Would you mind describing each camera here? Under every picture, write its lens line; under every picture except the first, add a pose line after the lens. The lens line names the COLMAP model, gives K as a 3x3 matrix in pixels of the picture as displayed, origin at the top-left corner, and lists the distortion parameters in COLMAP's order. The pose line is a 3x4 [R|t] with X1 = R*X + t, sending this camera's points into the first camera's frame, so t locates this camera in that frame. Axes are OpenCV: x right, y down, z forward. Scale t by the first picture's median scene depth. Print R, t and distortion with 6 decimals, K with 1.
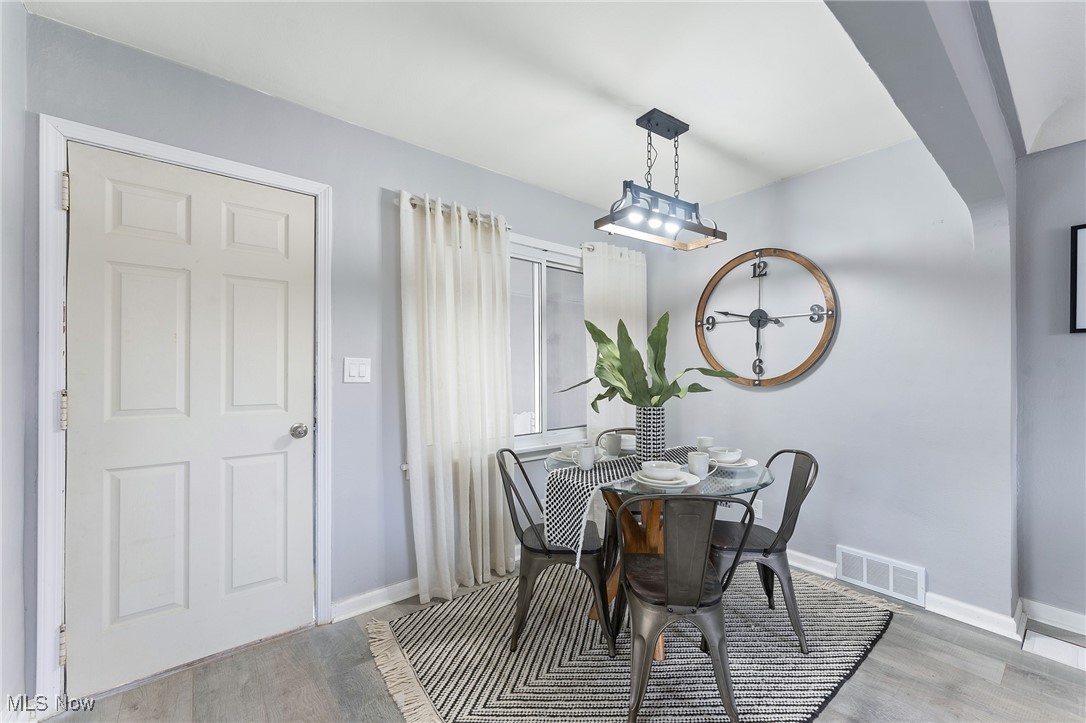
lens RADIAL K [[431.3, 0, 543.0], [0, 431.3, 361.5], [0, 0, 1]] dist [0.000811, 0.000060]
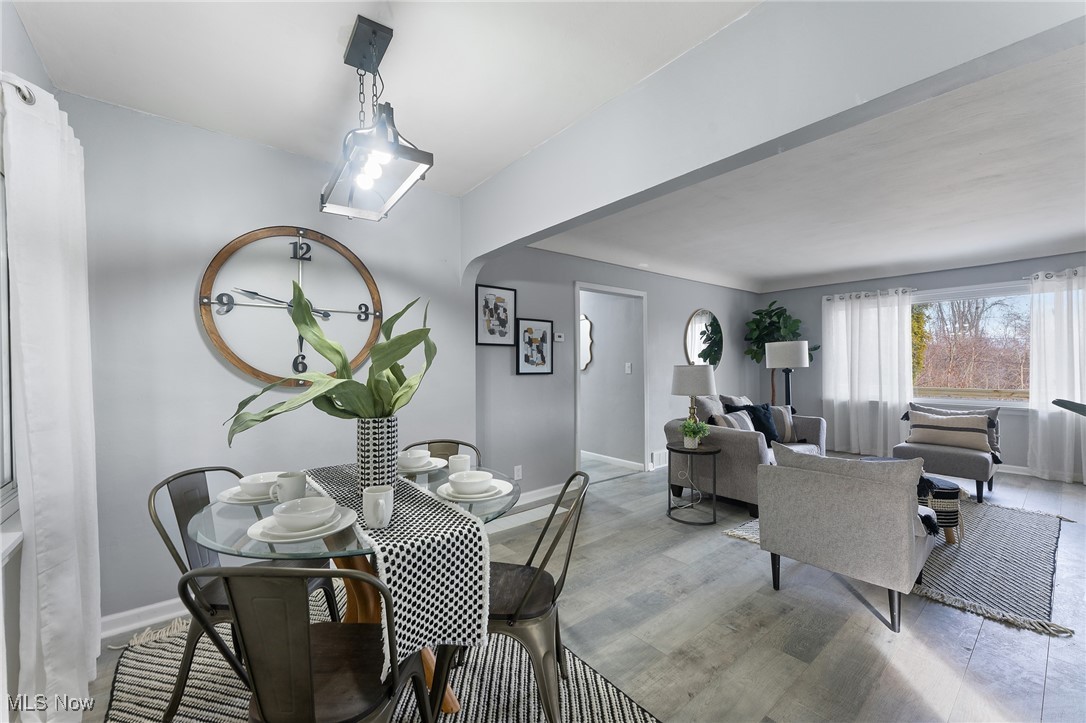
lens RADIAL K [[431.3, 0, 543.0], [0, 431.3, 361.5], [0, 0, 1]] dist [0.000811, 0.000060]
pose [[0.007059, 0.005531, 0.999960, -0.377823], [-0.012059, 0.999912, -0.005445, 0.006367], [-0.999902, -0.012020, 0.007125, 0.537398]]
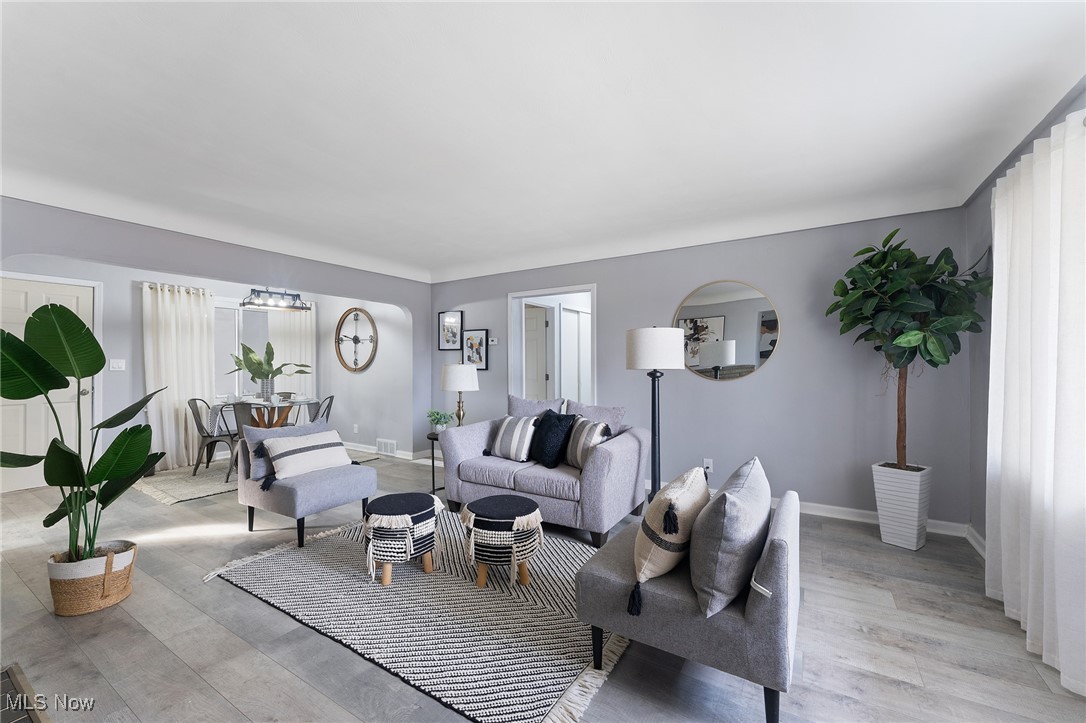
lens RADIAL K [[441.4, 0, 543.9], [0, 441.4, 355.2], [0, 0, 1]] dist [-0.001306, -0.000602]
pose [[0.947330, 0.001647, 0.320256, 0.723560], [-0.001714, 0.999999, -0.000073, -0.025990], [-0.320256, -0.000480, 0.947331, -1.449823]]
